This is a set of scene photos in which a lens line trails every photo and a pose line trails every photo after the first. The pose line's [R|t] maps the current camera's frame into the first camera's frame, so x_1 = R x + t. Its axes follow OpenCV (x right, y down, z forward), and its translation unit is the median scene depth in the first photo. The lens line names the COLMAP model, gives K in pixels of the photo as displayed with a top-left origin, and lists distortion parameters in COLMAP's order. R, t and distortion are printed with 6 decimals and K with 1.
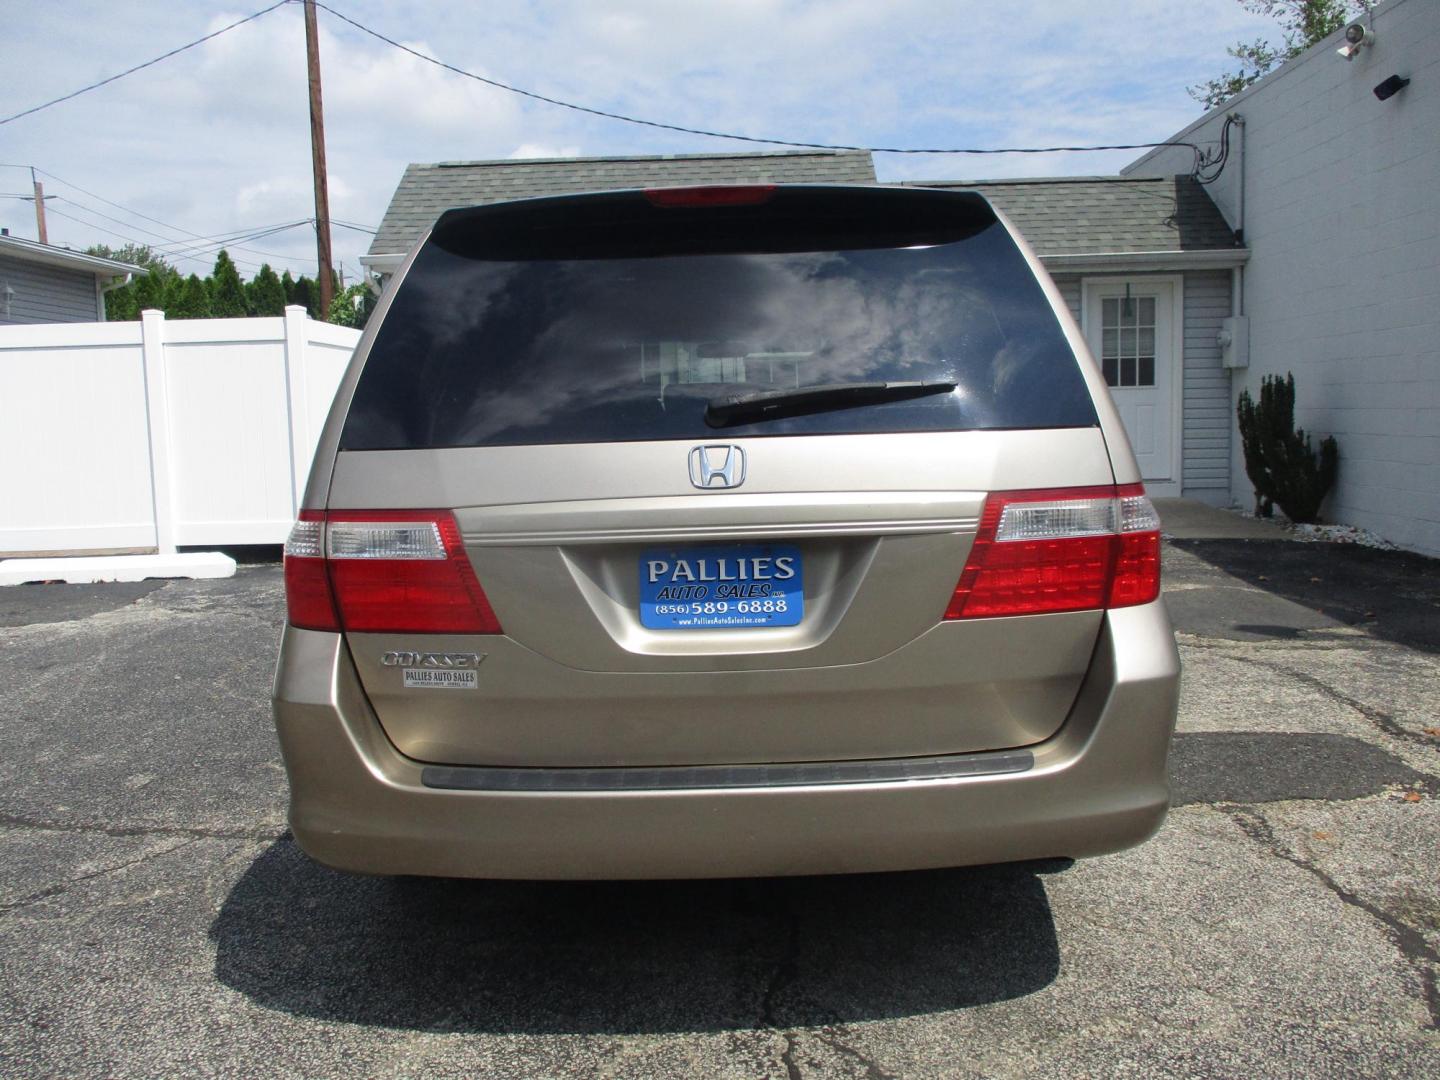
lens RADIAL K [[1198.2, 0, 718.0], [0, 1198.2, 535.7], [0, 0, 1]] dist [-0.039161, 0.020055]
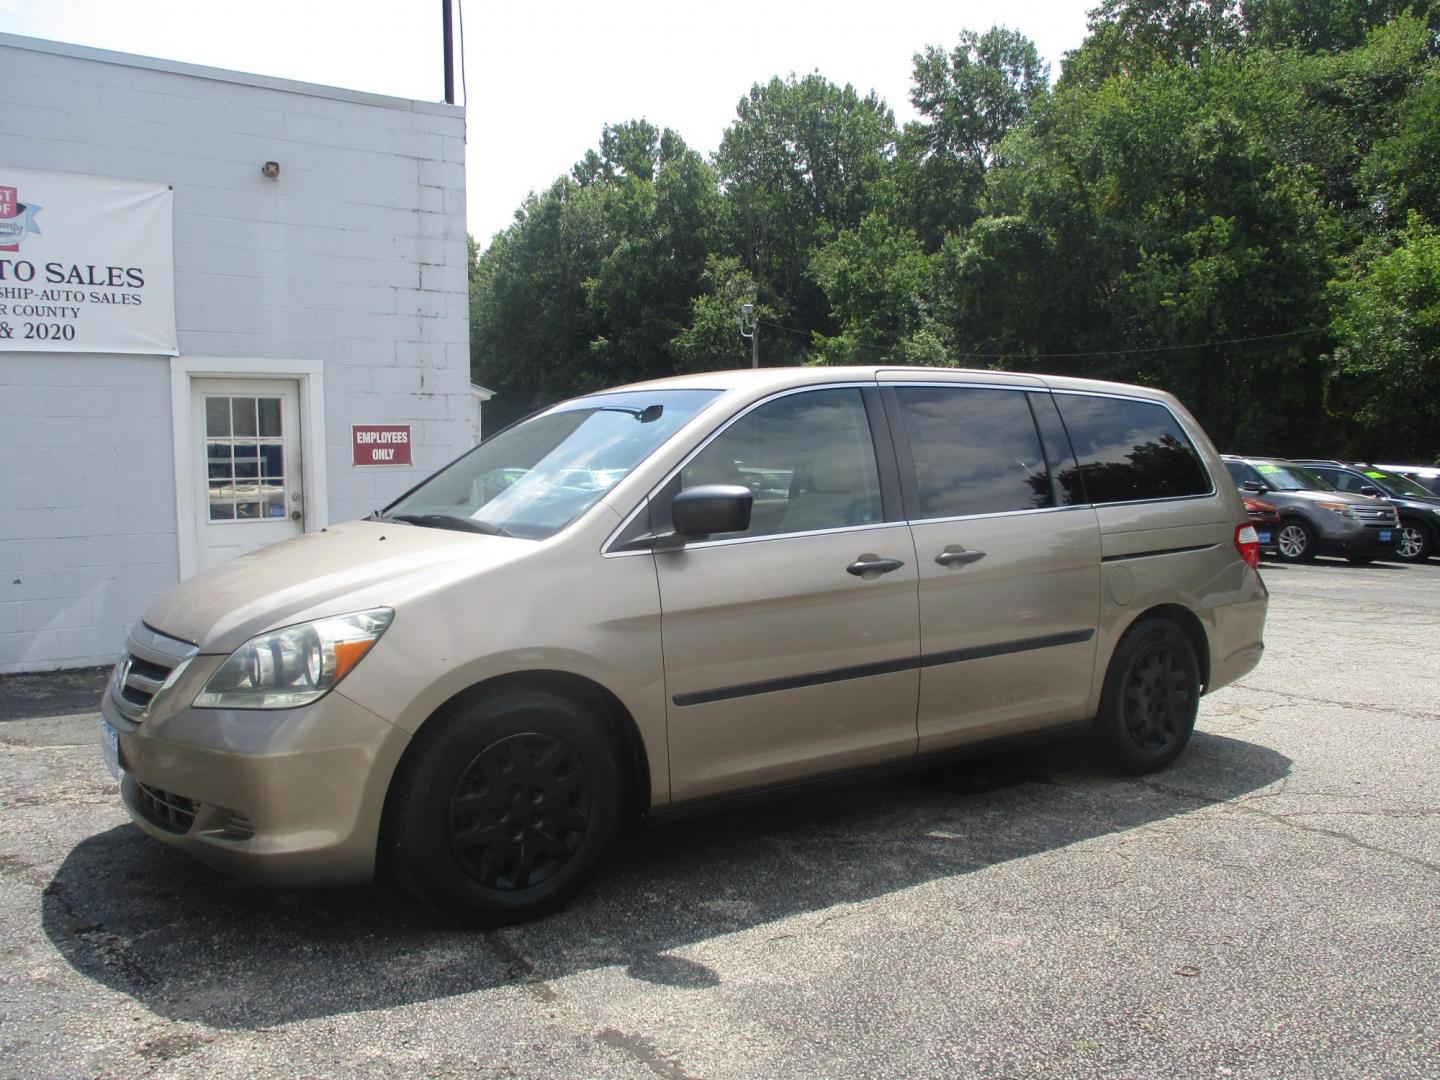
lens RADIAL K [[1198.2, 0, 718.6], [0, 1198.2, 541.6], [0, 0, 1]] dist [-0.039161, 0.020055]
pose [[-0.590811, -0.017922, 0.806611, -1.267393], [0.110216, 0.988588, 0.102694, -0.266718], [-0.799246, 0.149574, -0.582093, 2.504131]]
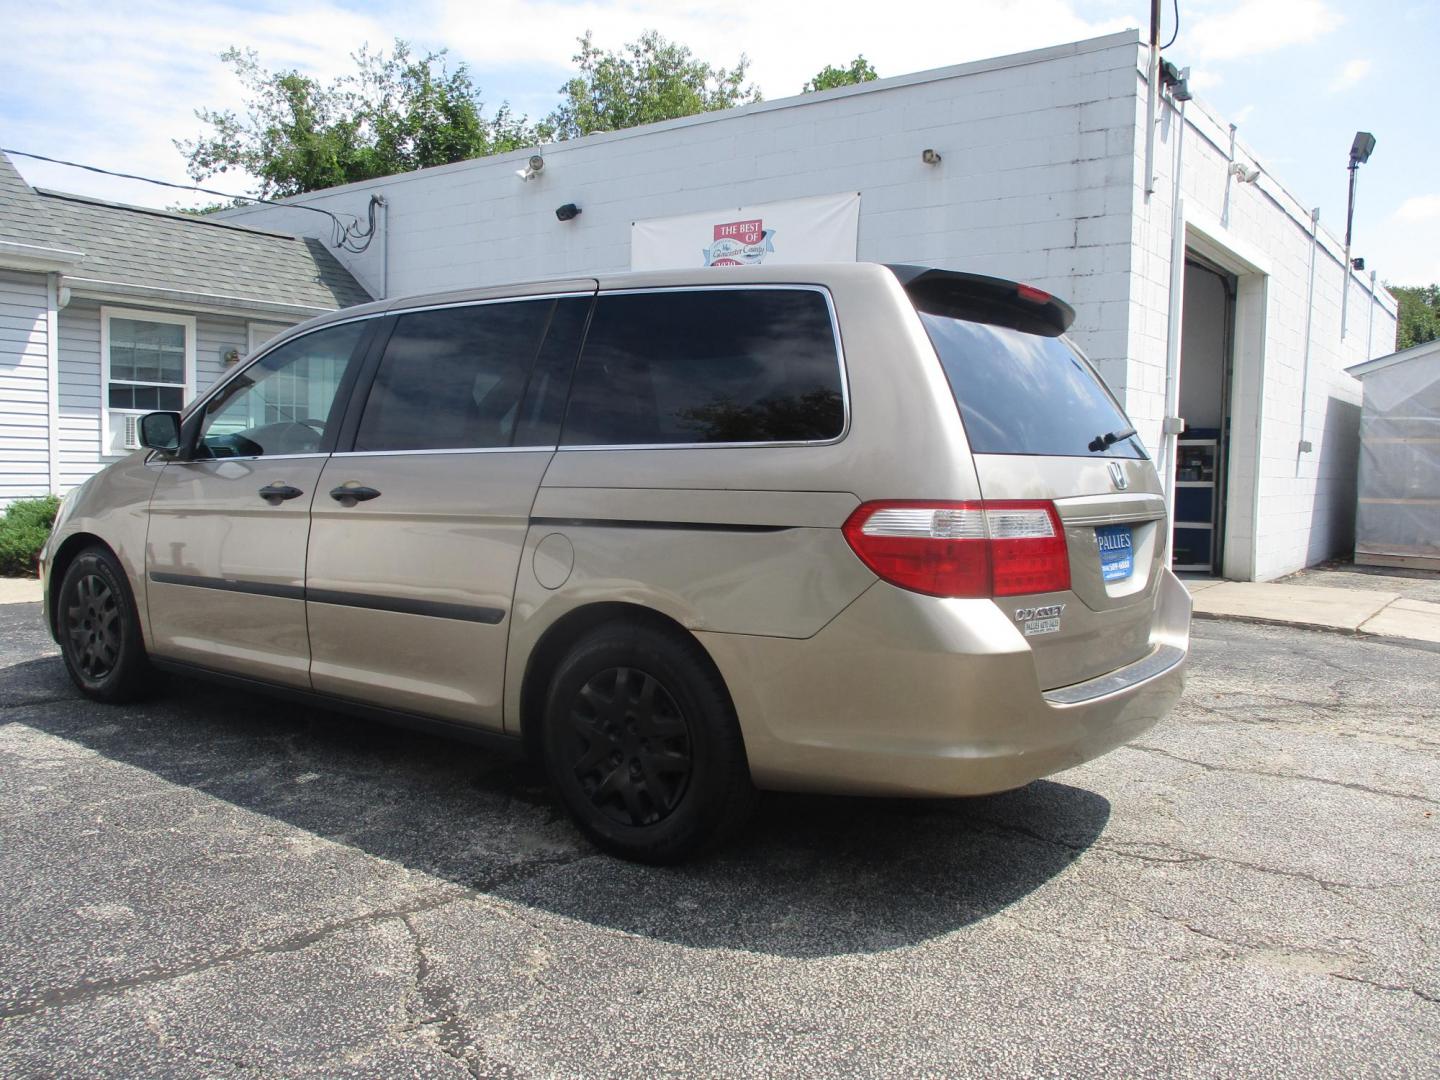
lens RADIAL K [[1198.2, 0, 720.2], [0, 1198.2, 538.3], [0, 0, 1]] dist [-0.039161, 0.020055]
pose [[0.575670, -0.011416, 0.817602, -1.131391], [0.047619, 0.998674, -0.019584, 0.021751], [-0.816294, 0.050207, 0.575451, 0.381691]]
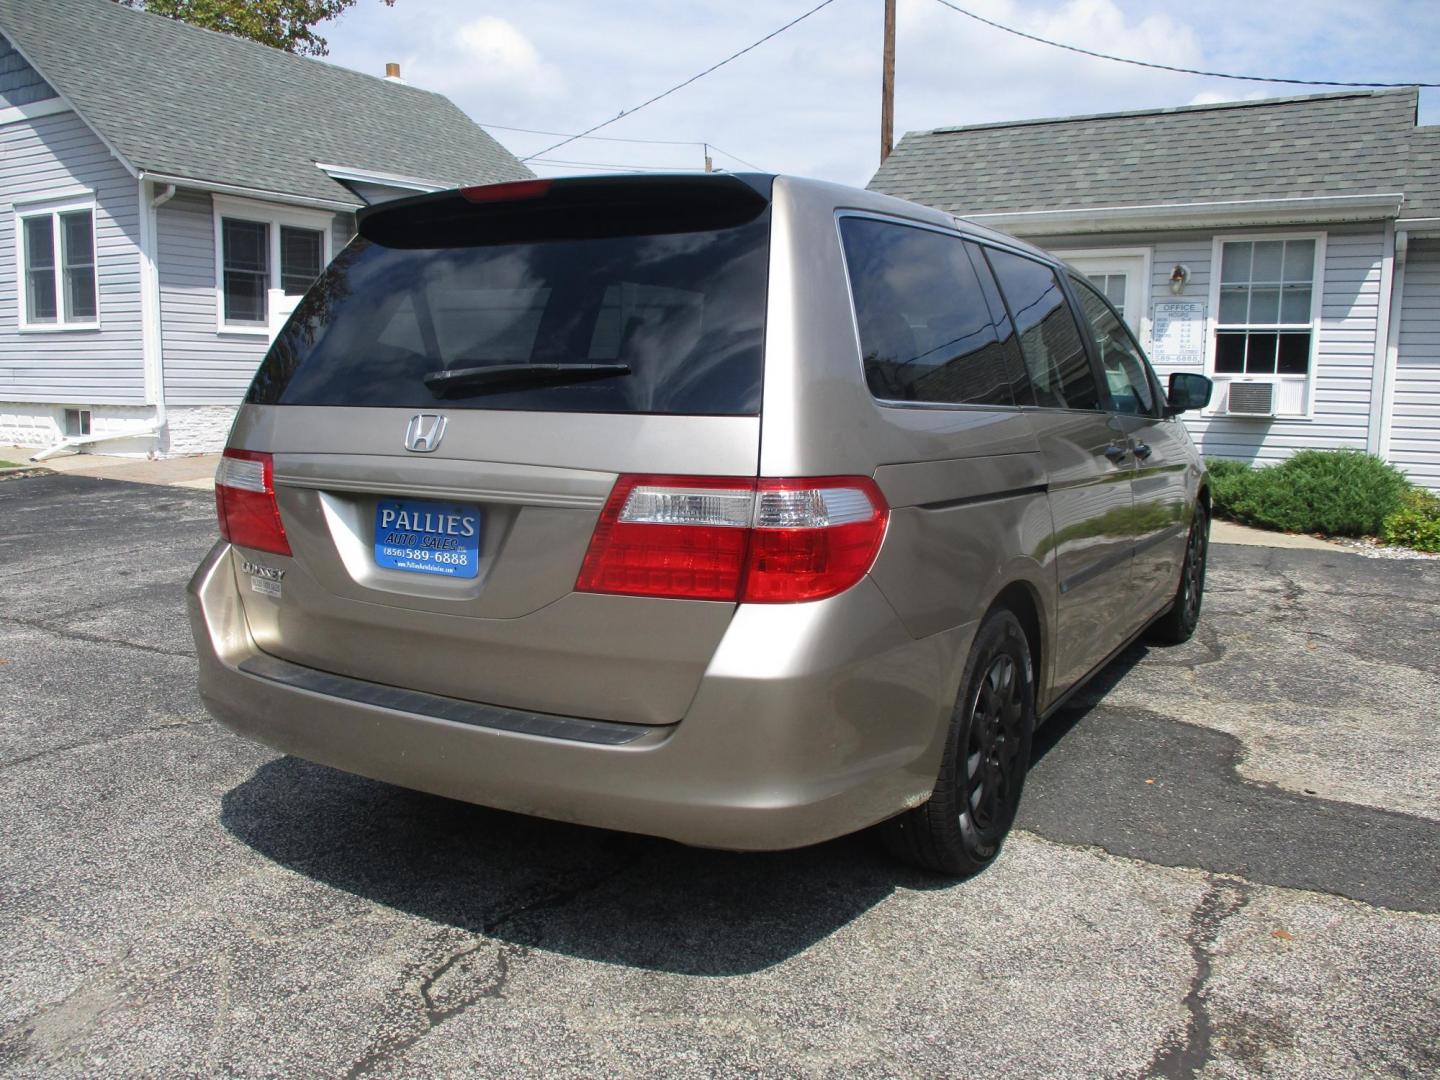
lens RADIAL K [[1198.2, 0, 717.9], [0, 1198.2, 538.8], [0, 0, 1]] dist [-0.039161, 0.020055]
pose [[0.864313, 0.106765, -0.491492, 0.587238], [-0.089948, 0.994268, 0.057804, -0.034571], [0.494846, -0.005751, 0.868962, 0.102393]]
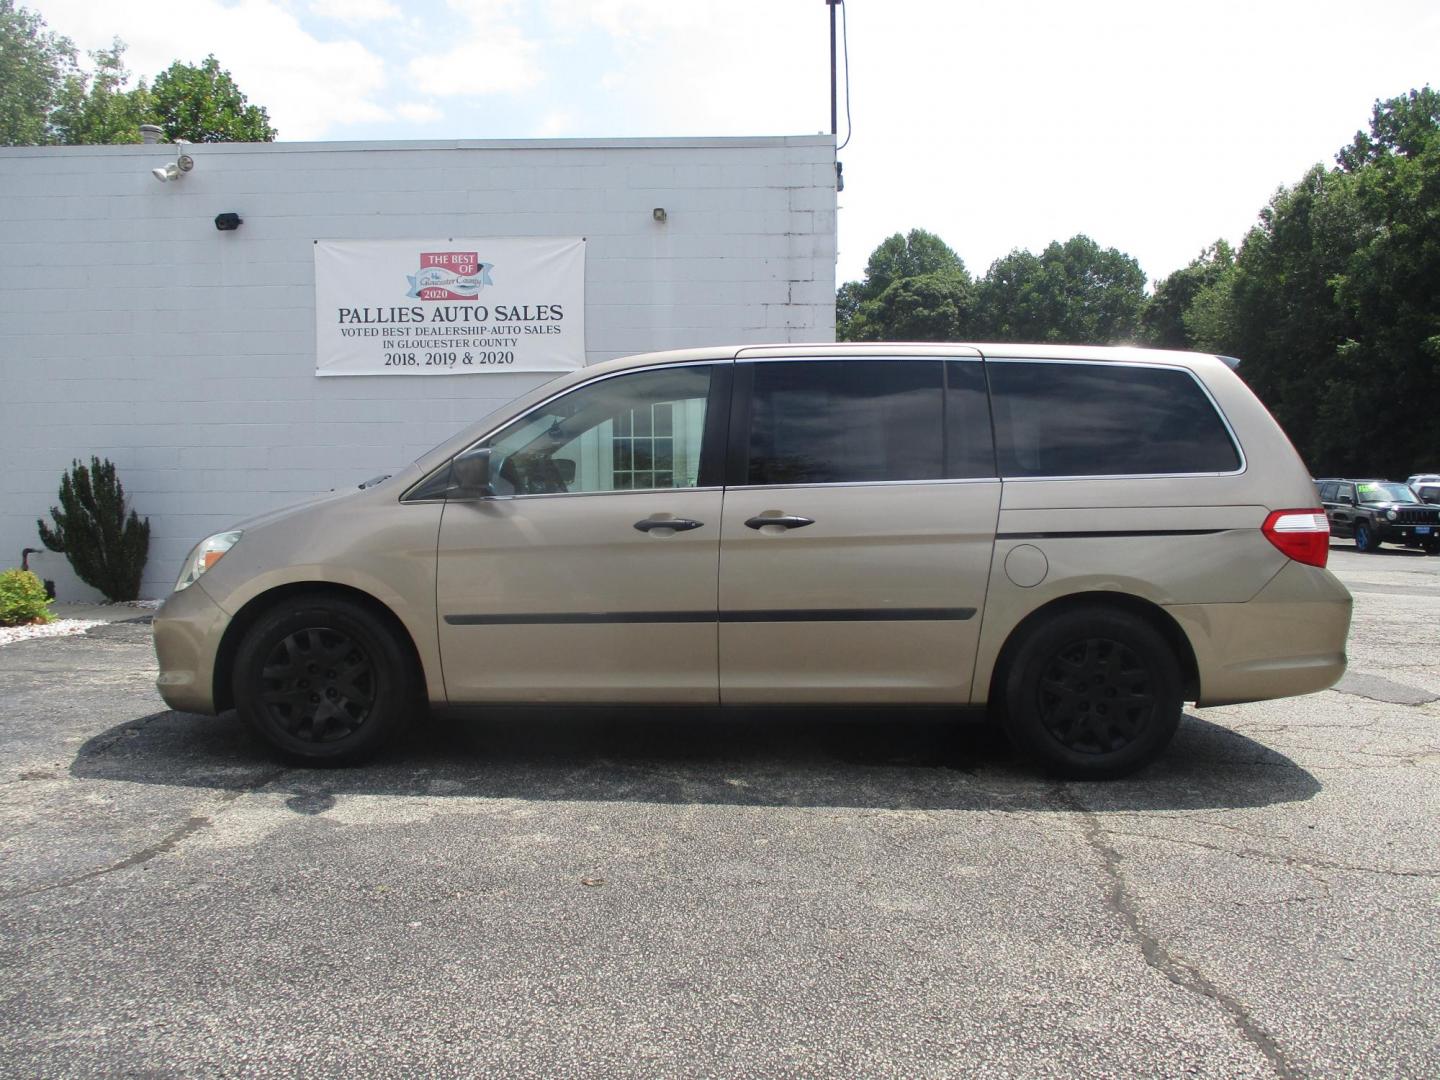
lens RADIAL K [[1198.2, 0, 717.3], [0, 1198.2, 538.1], [0, 0, 1]] dist [-0.039161, 0.020055]
pose [[-0.000127, -0.014362, 0.999897, -1.772612], [0.105427, 0.994324, 0.014295, -0.081324], [-0.994427, 0.105418, 0.001388, 1.531537]]
